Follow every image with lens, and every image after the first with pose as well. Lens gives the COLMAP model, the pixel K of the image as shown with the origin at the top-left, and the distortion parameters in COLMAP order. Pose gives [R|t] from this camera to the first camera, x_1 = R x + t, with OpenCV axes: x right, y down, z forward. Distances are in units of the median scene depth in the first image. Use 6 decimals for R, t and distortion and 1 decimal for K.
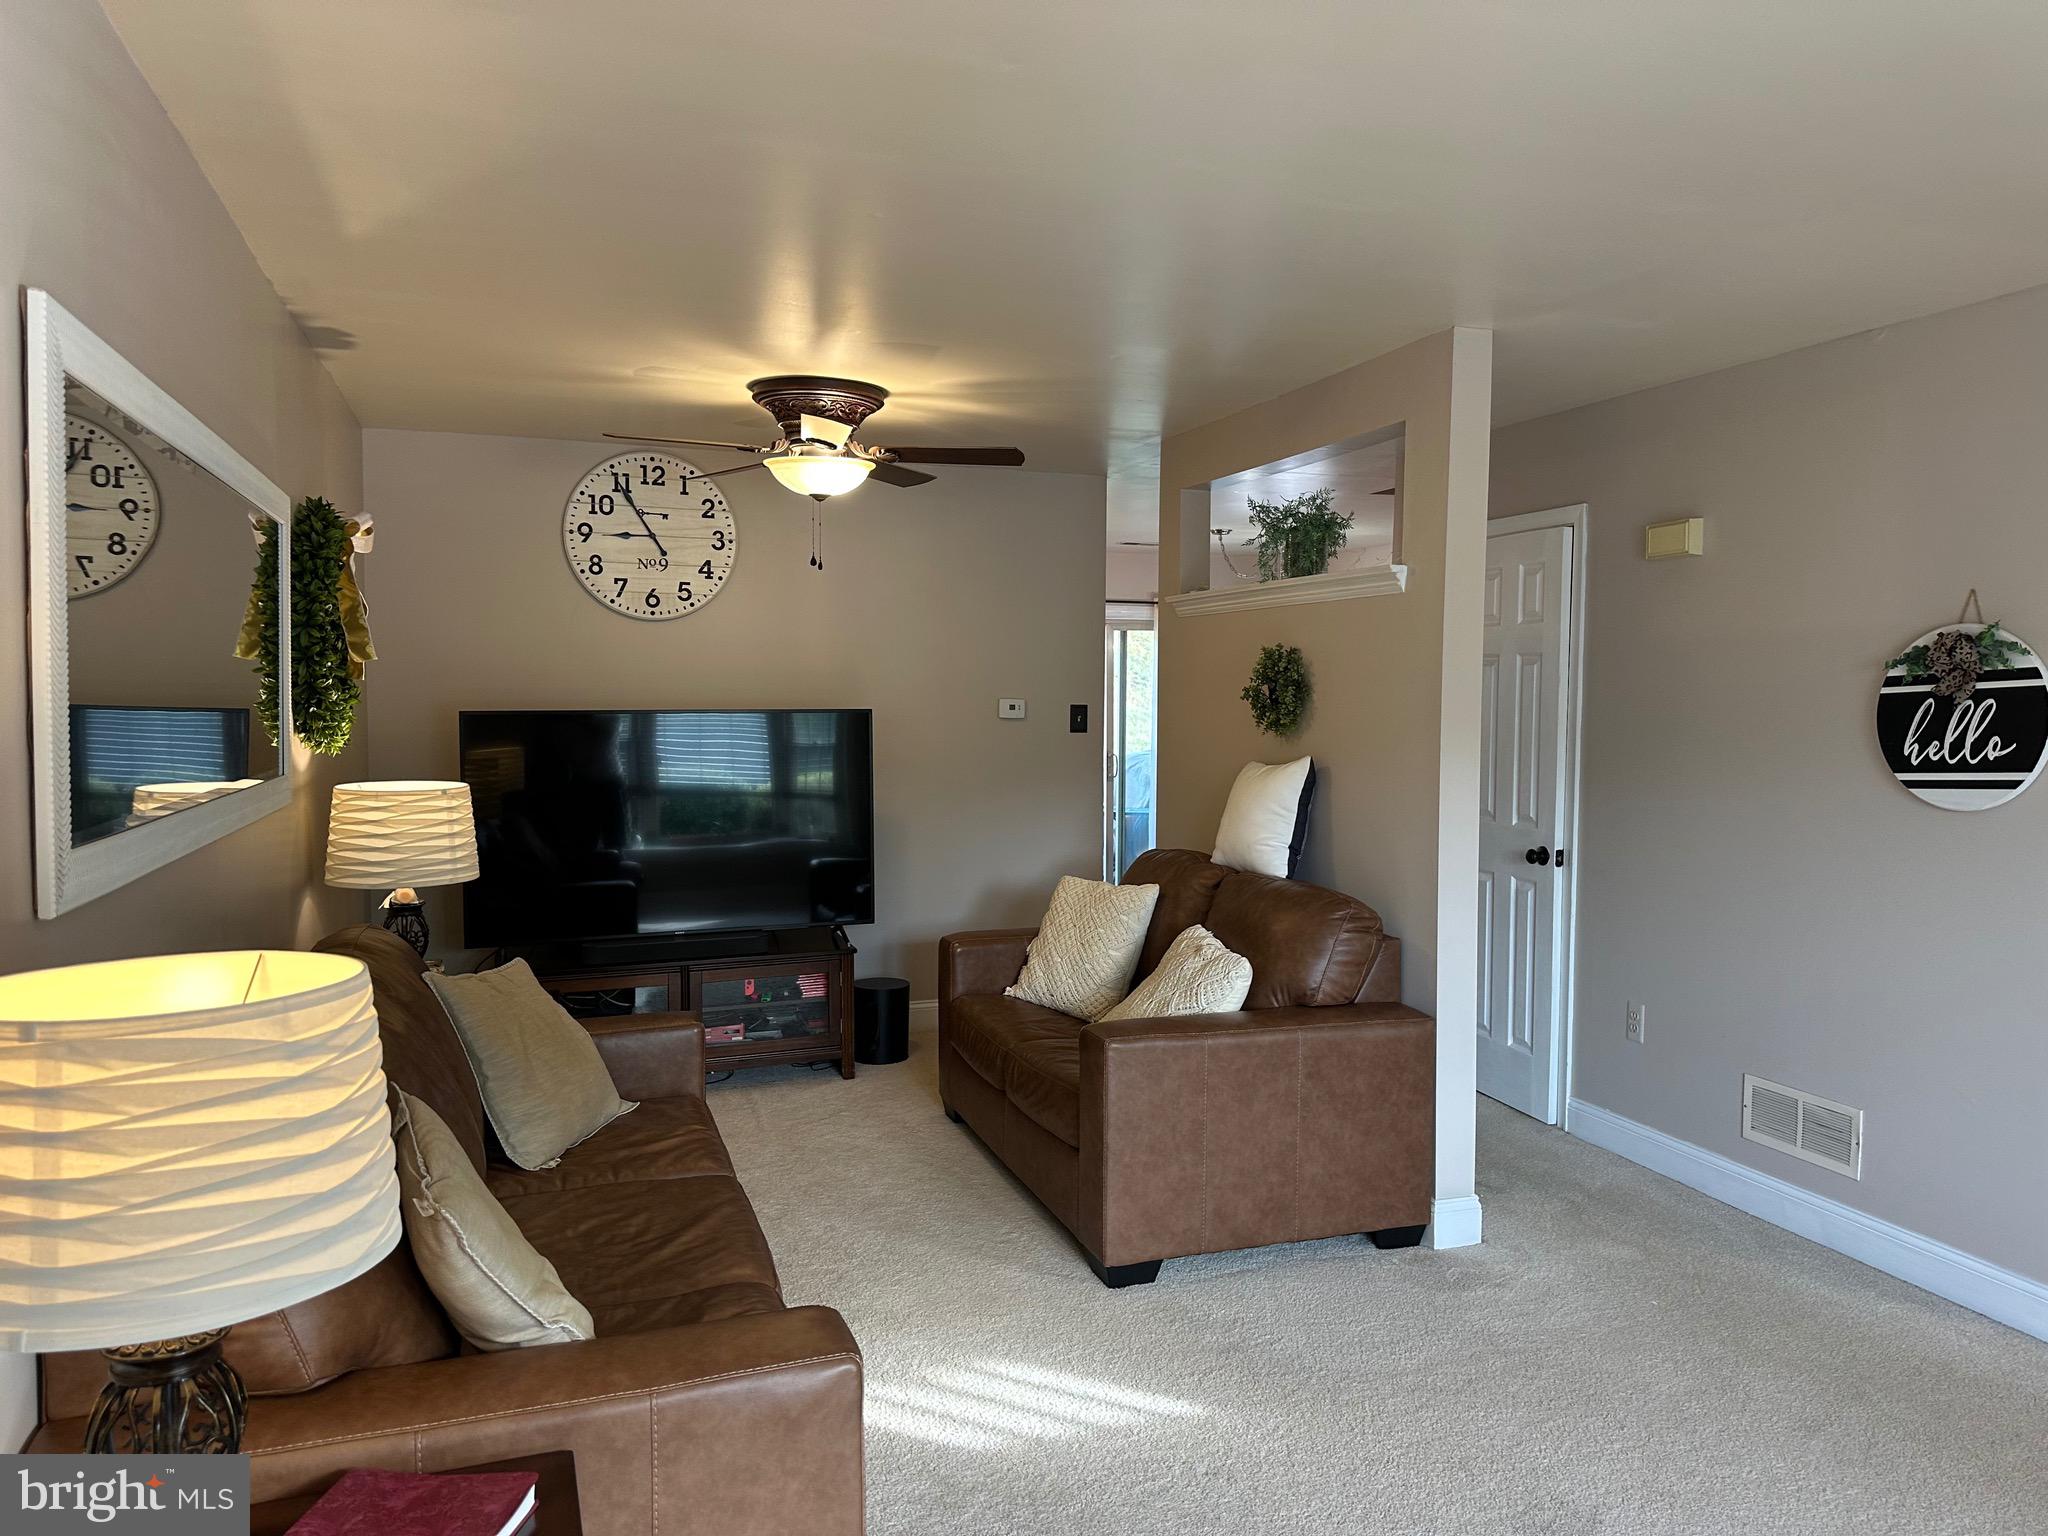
lens RADIAL K [[1424.8, 0, 1016.1], [0, 1424.8, 770.3], [0, 0, 1]] dist [0.157498, -0.287040]
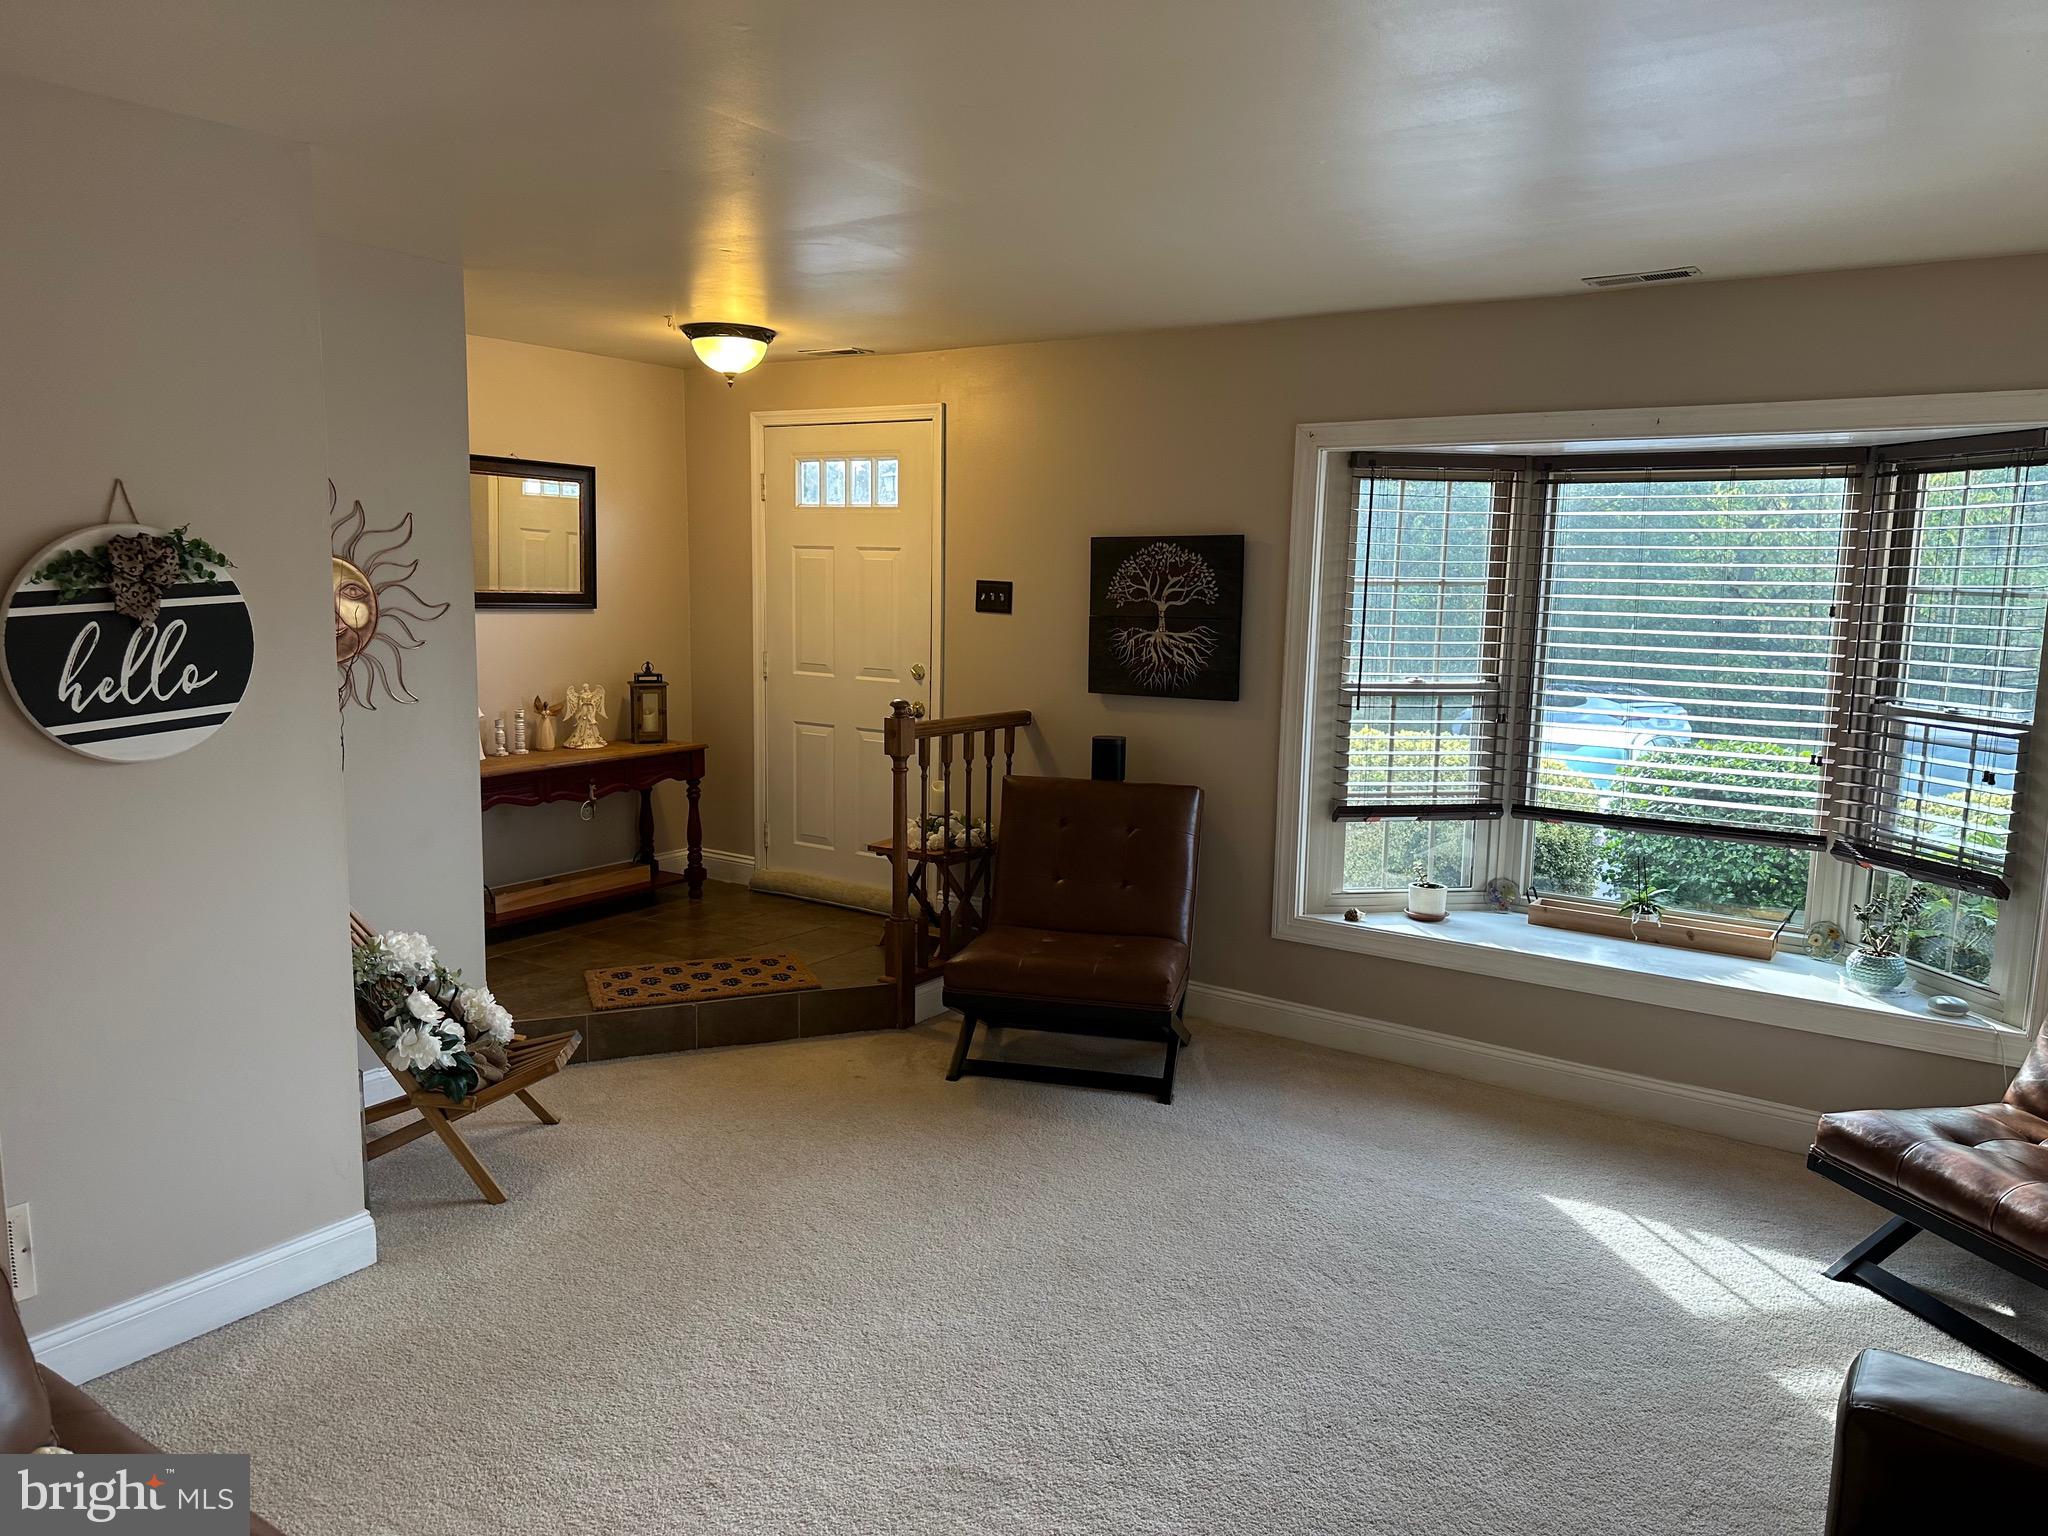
lens RADIAL K [[1424.8, 0, 1016.1], [0, 1424.8, 770.3], [0, 0, 1]] dist [0.157498, -0.287040]
pose [[-0.578255, -0.130385, 0.805370, -0.249155], [0.019138, 0.984708, 0.173160, -0.088989], [-0.815632, 0.115544, -0.566916, 0.977976]]
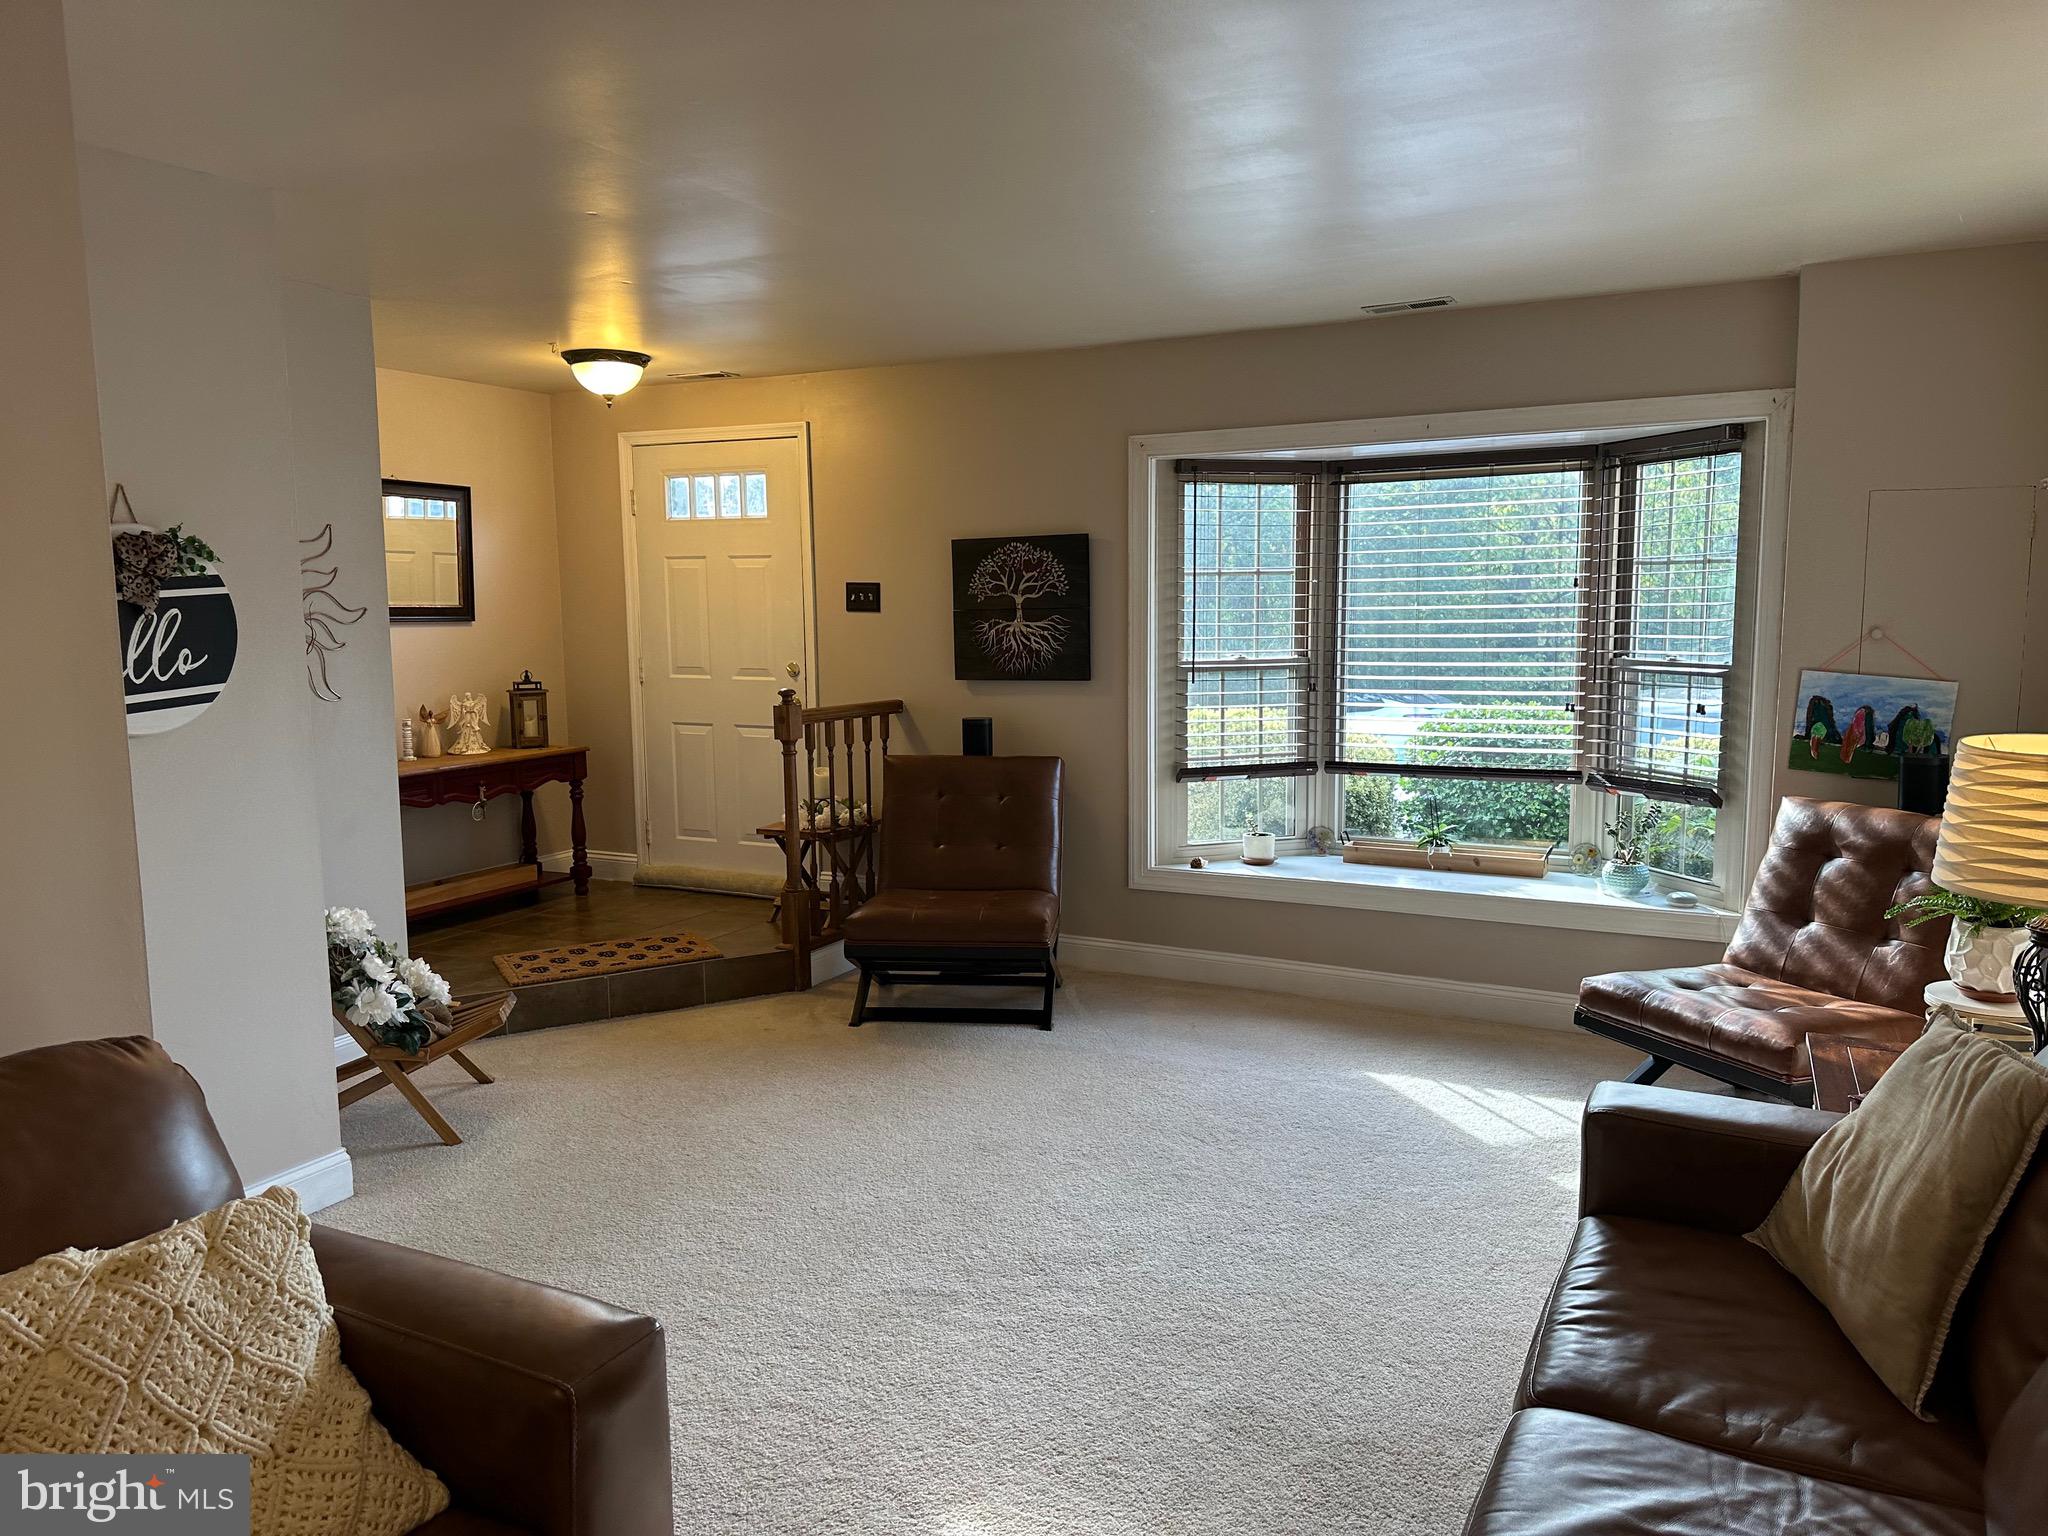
lens RADIAL K [[1429.6, 0, 1030.3], [0, 1429.6, 759.7], [0, 0, 1]] dist [0.158638, -0.273238]
pose [[-0.683027, -0.080281, 0.725967, -0.343474], [0.042416, 0.987904, 0.149154, -0.062948], [-0.729160, 0.132669, -0.671360, 1.112995]]
